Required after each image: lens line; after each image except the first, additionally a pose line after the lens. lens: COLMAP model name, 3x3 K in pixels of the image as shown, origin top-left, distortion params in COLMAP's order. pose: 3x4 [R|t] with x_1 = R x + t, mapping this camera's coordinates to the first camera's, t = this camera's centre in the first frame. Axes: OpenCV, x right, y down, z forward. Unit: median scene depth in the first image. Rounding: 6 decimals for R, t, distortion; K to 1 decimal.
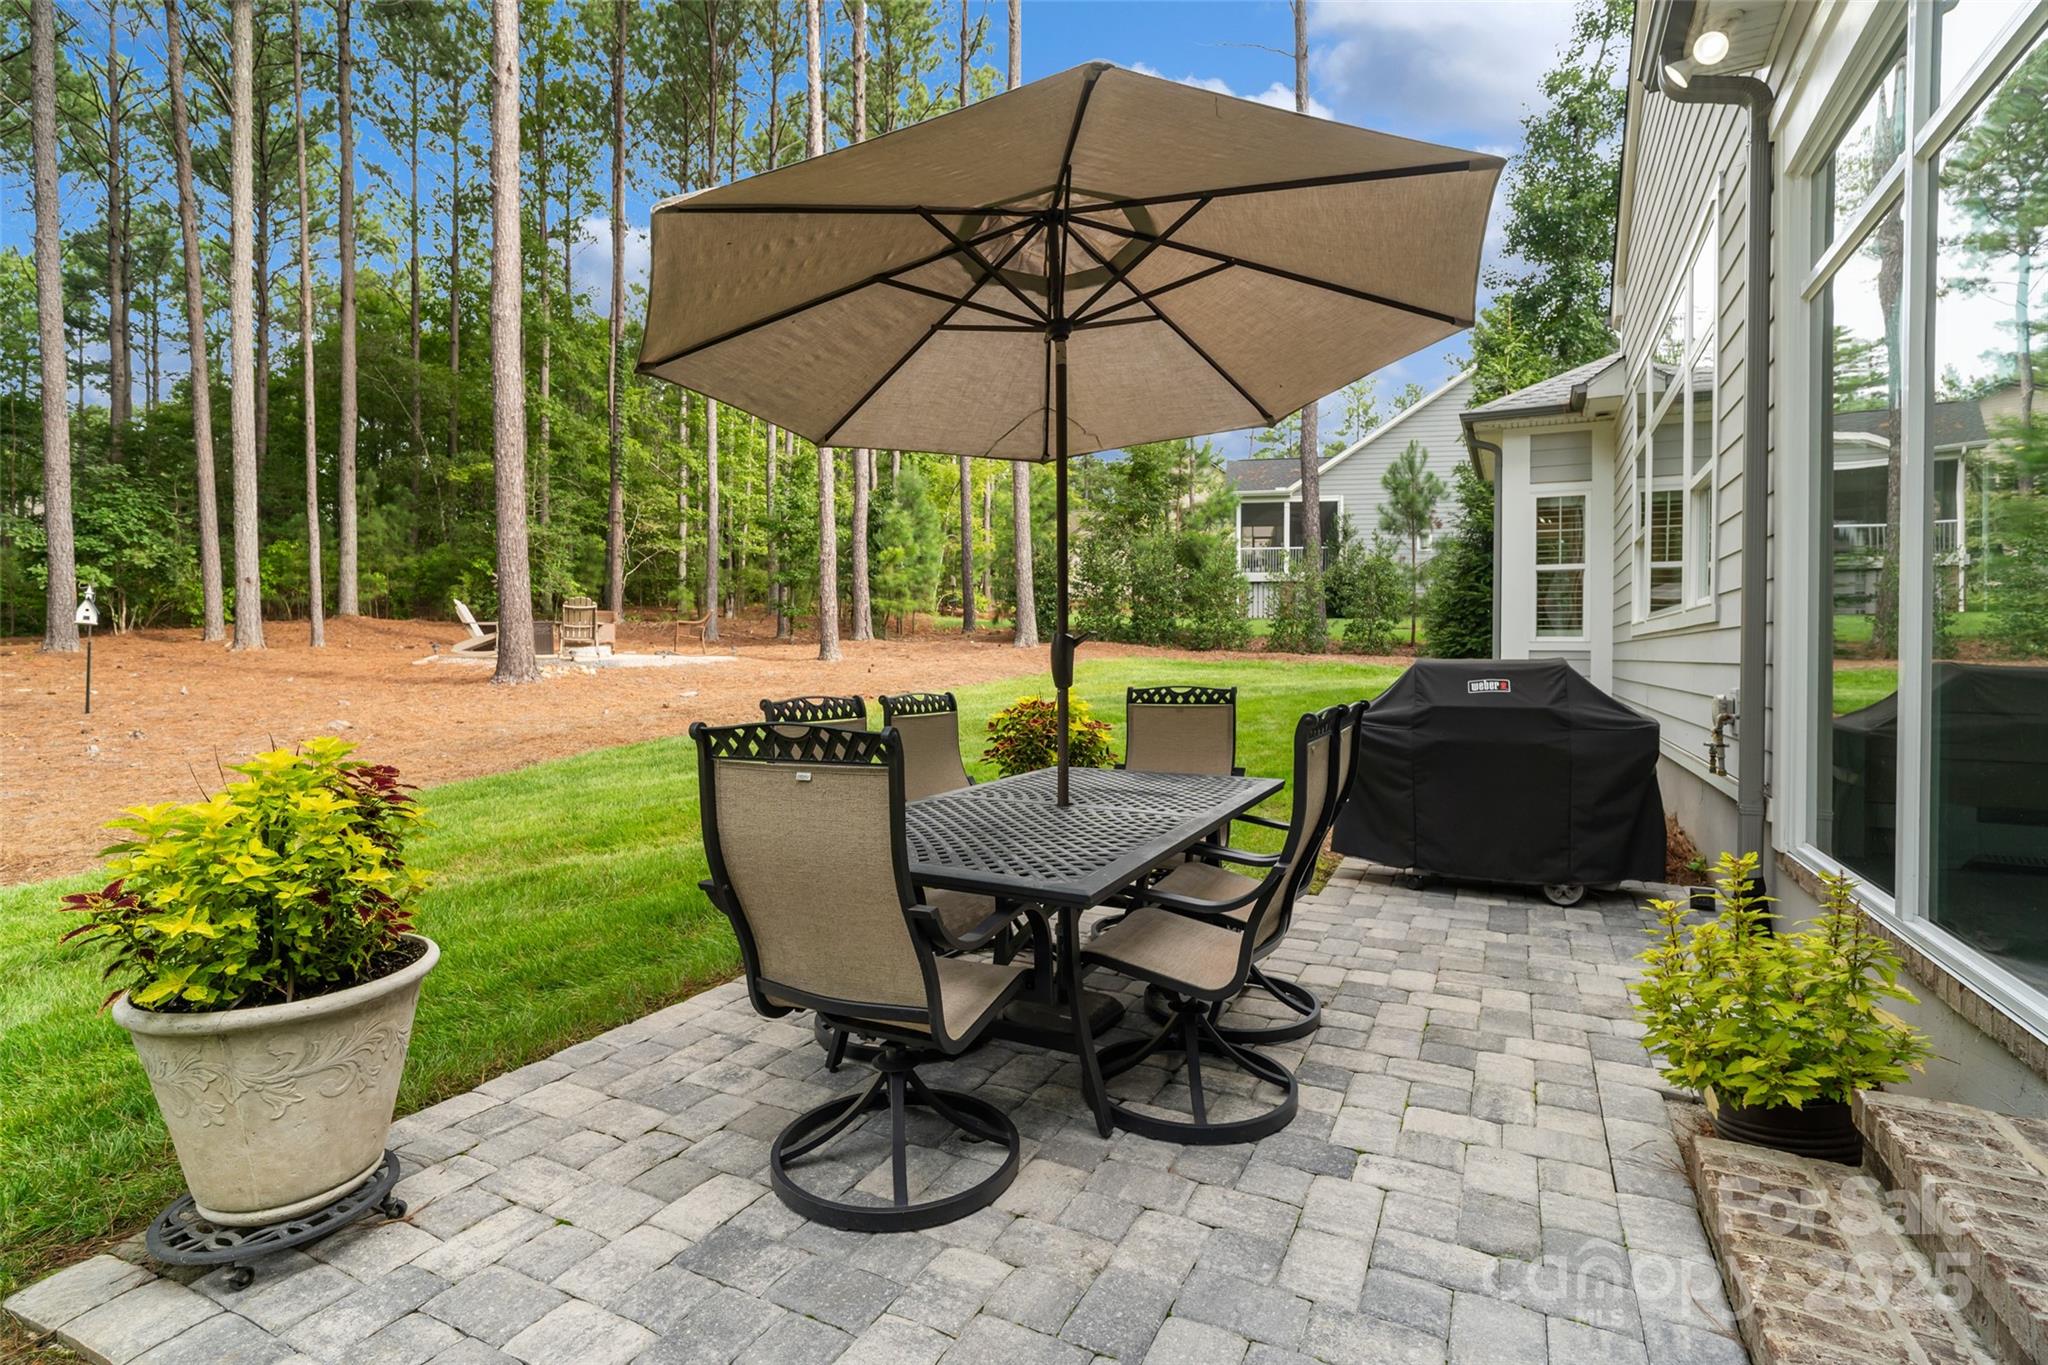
lens RADIAL K [[973.5, 0, 1028.0], [0, 973.5, 672.0], [0, 0, 1]] dist [-0.014282, 0.004875]
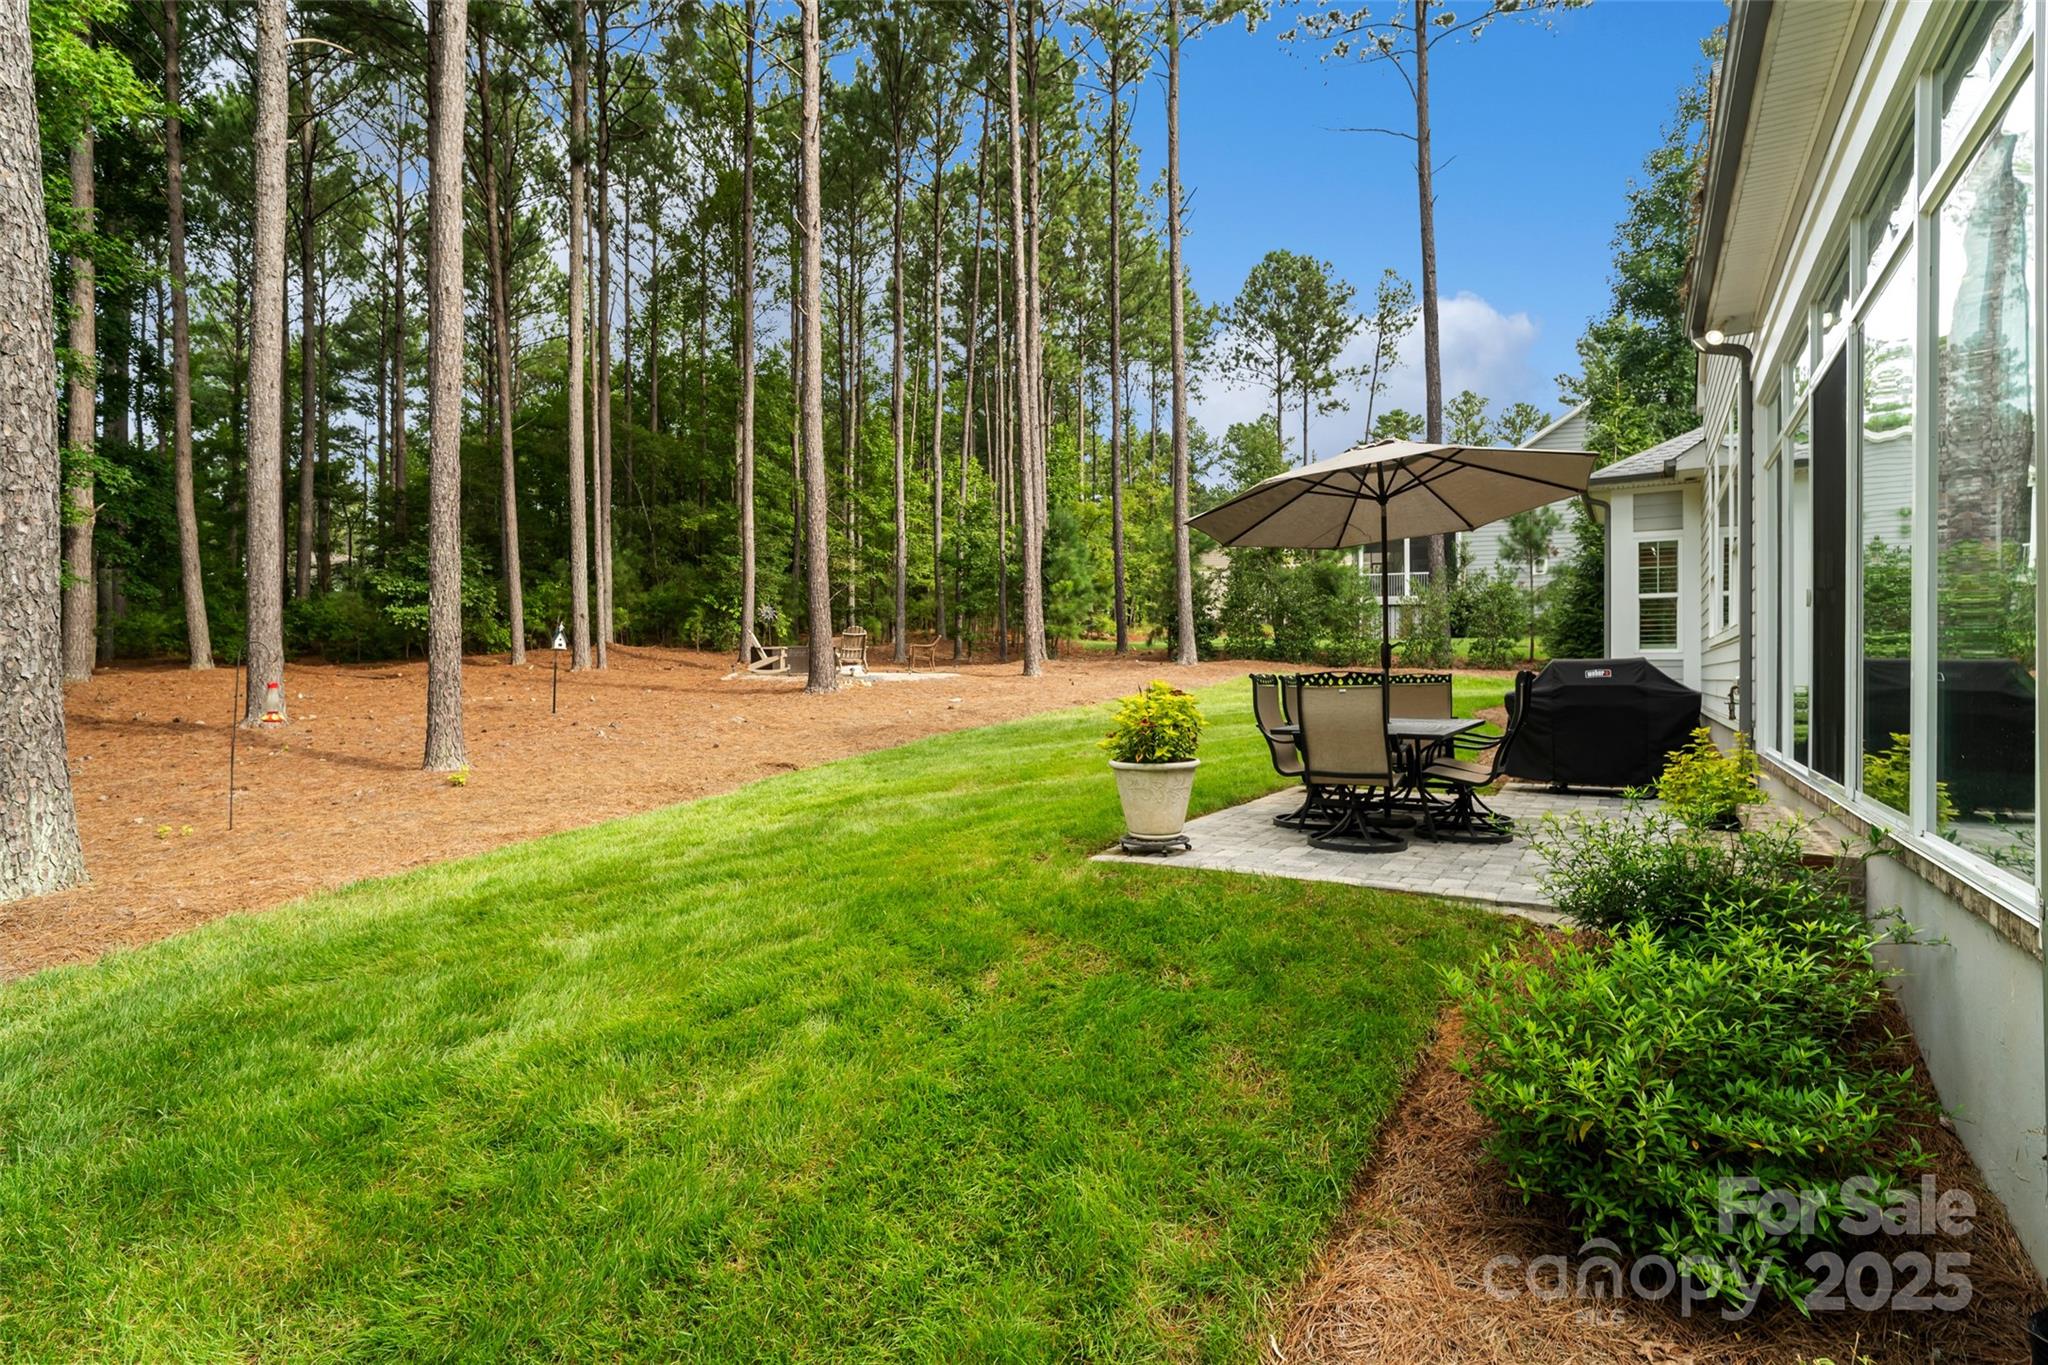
lens RADIAL K [[973.5, 0, 1022.1], [0, 973.5, 687.1], [0, 0, 1]] dist [-0.014282, 0.004875]
pose [[0.995074, -0.005120, -0.099007, -0.085054], [0.004214, 0.999947, -0.009359, 0.011601], [0.099050, 0.008896, 0.995043, -0.185707]]
